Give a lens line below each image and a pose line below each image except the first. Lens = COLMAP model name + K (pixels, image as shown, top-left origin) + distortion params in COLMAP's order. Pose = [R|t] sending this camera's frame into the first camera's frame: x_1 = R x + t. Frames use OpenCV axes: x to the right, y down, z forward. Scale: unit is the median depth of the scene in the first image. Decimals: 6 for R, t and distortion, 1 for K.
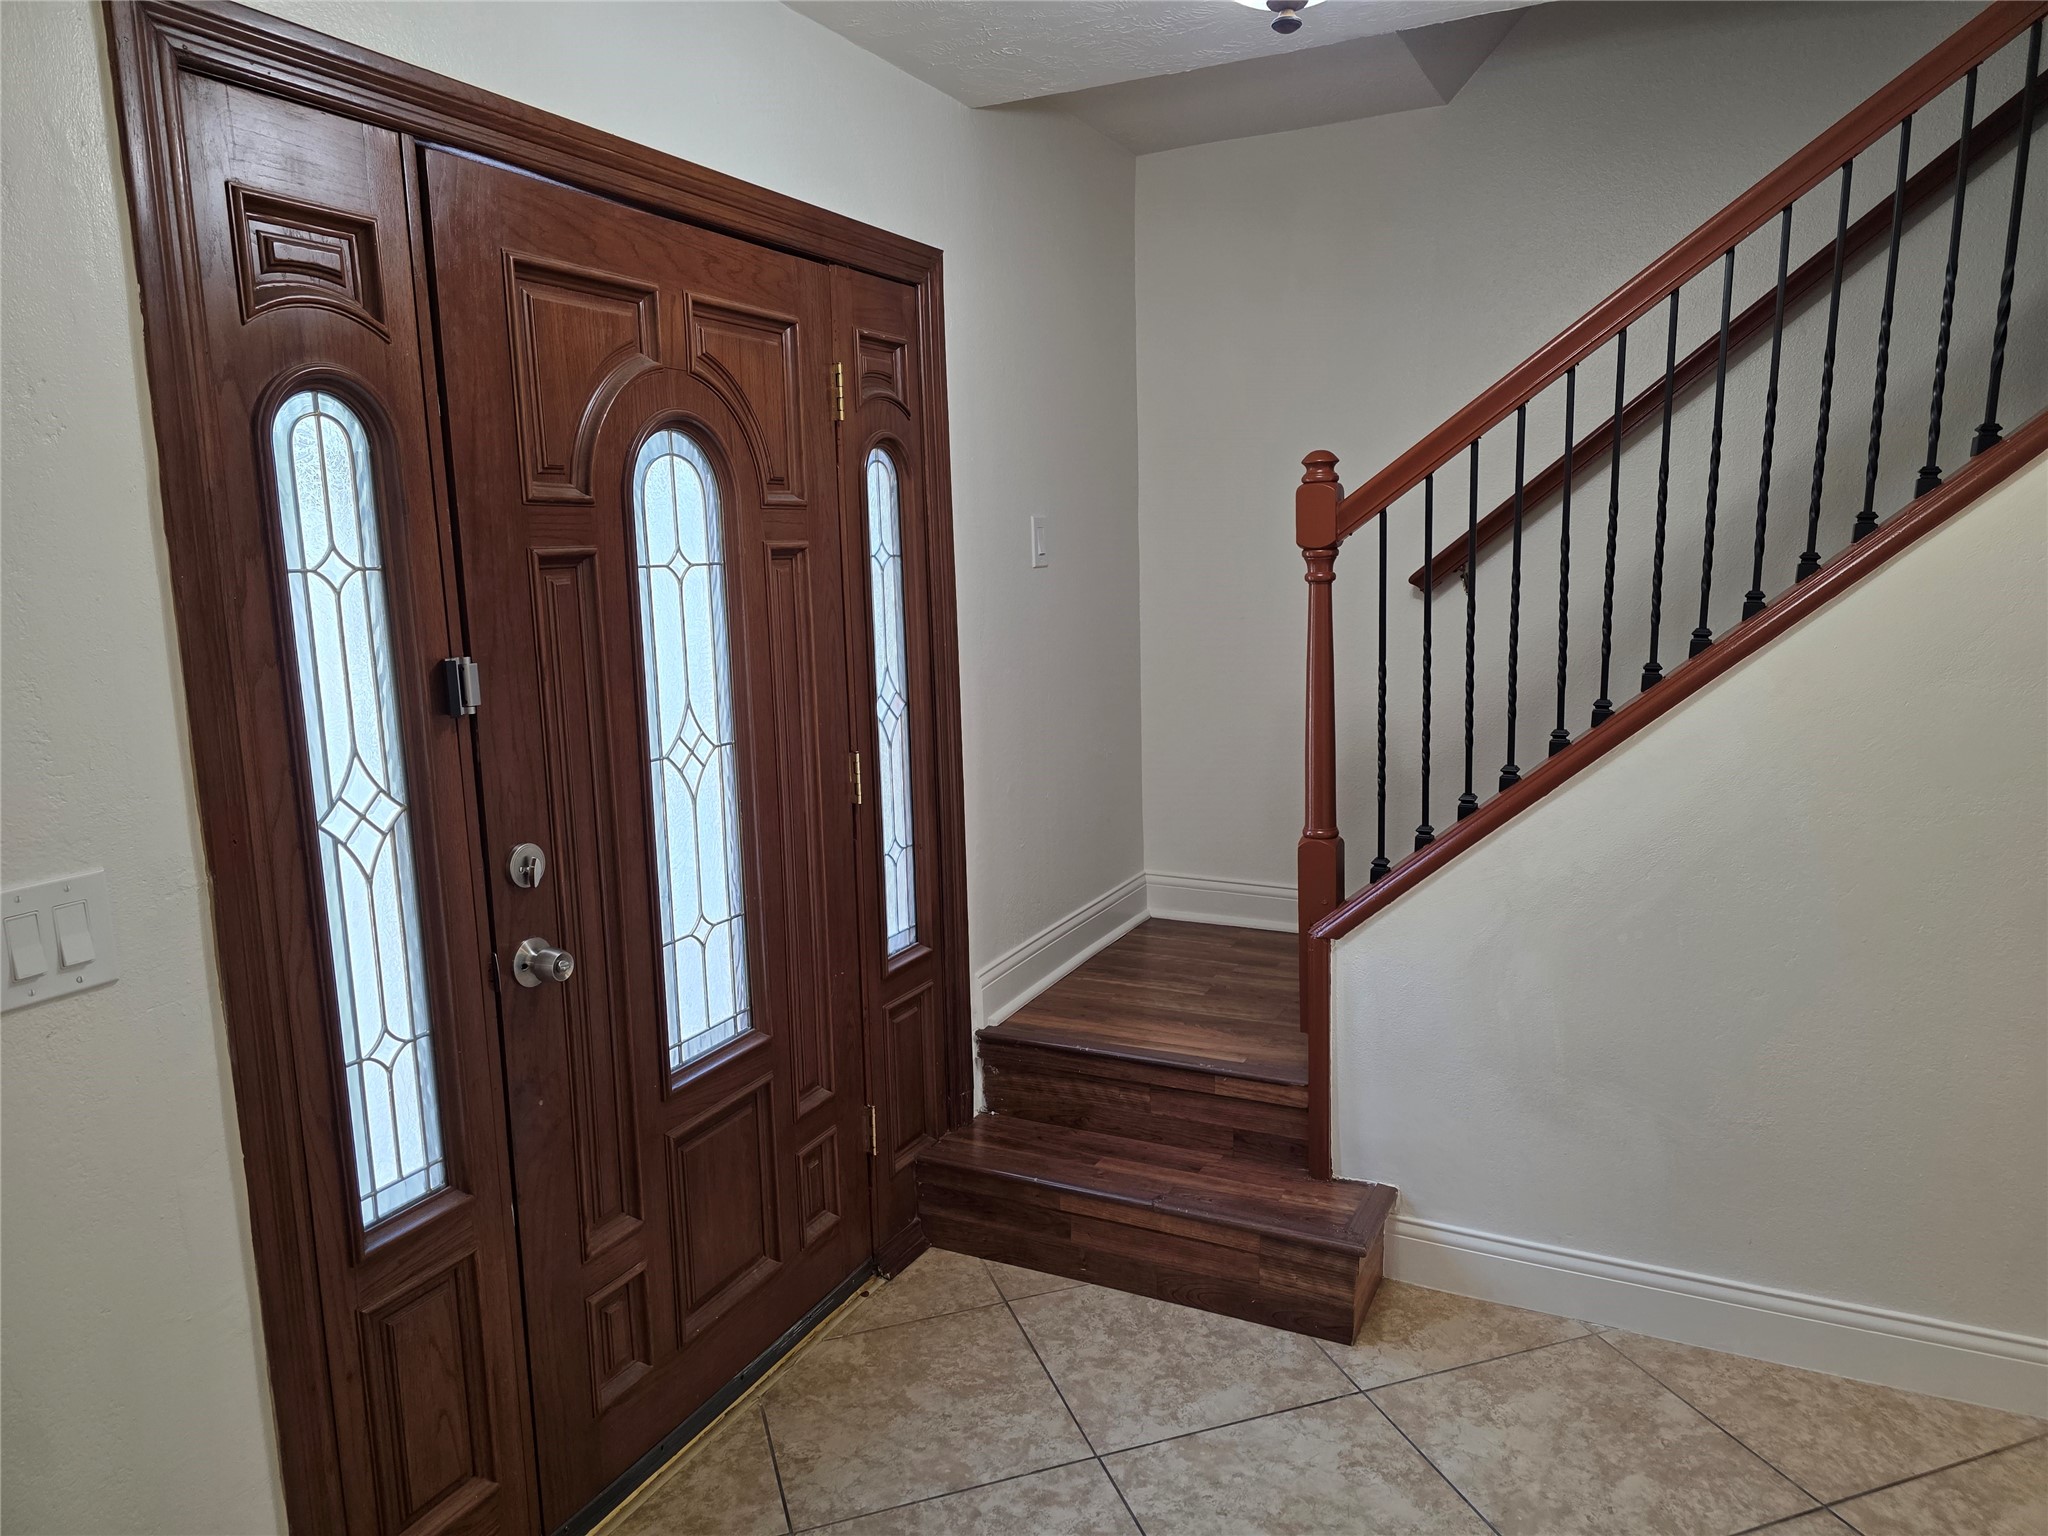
lens RADIAL K [[1375.4, 0, 1031.3], [0, 1375.4, 766.7], [0, 0, 1]] dist [0.050444, -0.044959]
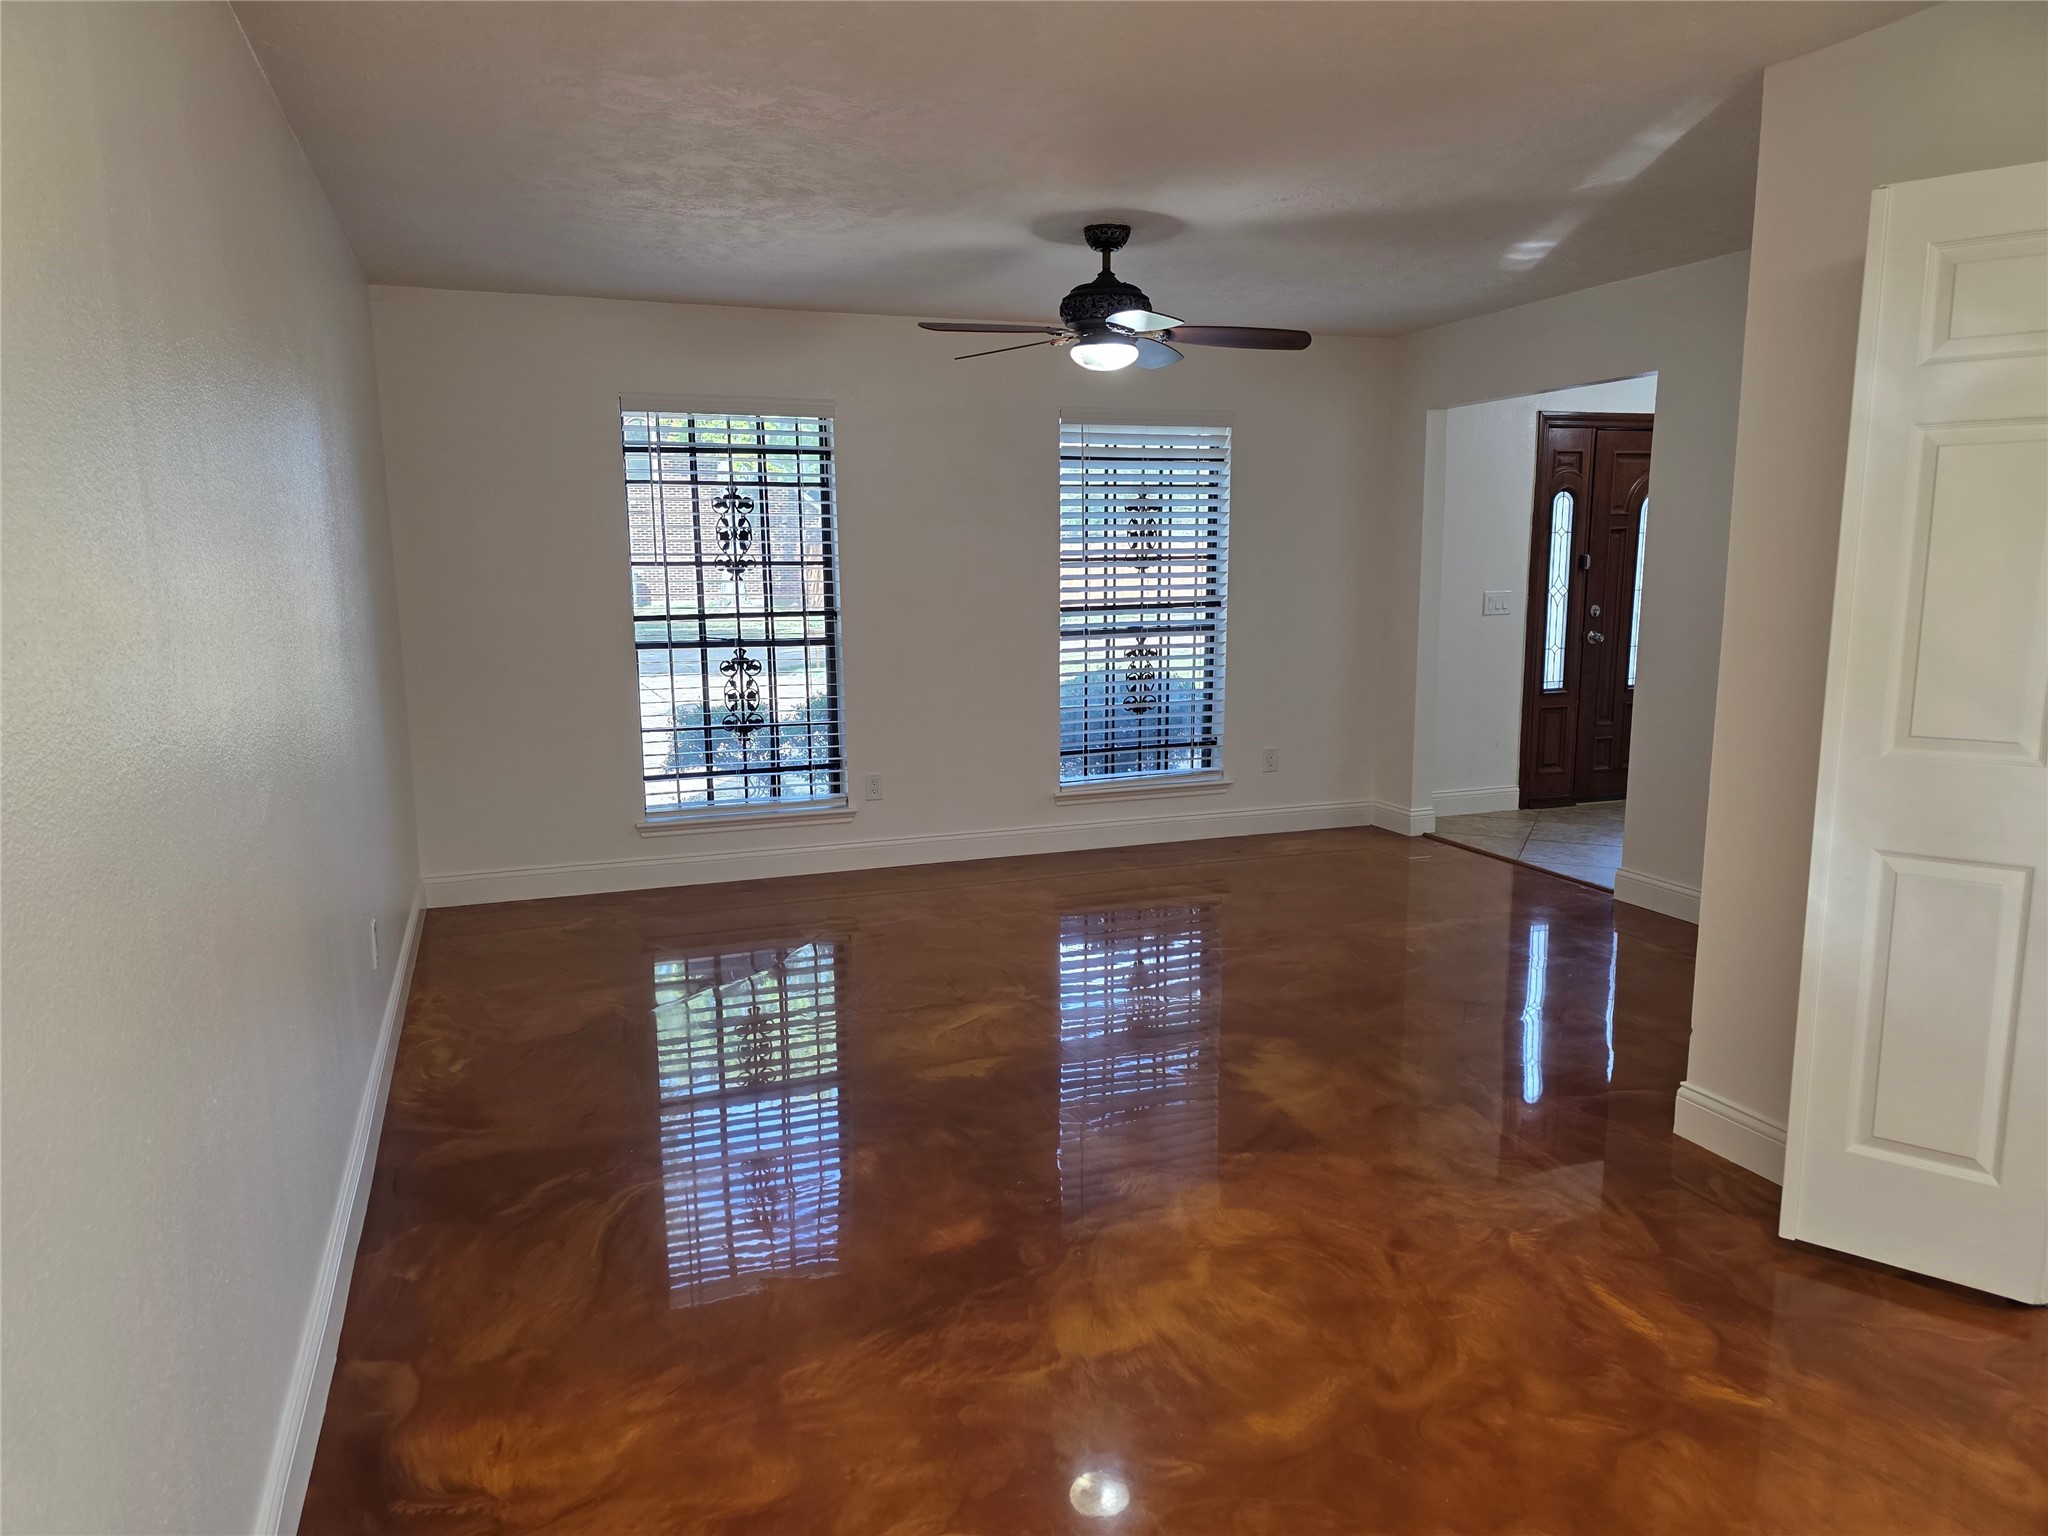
lens RADIAL K [[1375.4, 0, 1029.8], [0, 1375.4, 772.8], [0, 0, 1]] dist [0.050444, -0.044959]
pose [[0.732601, 0.133068, -0.667524, 1.160602], [-0.121694, 0.990509, 0.063895, 0.483110], [0.669691, 0.034424, 0.741841, -3.011335]]
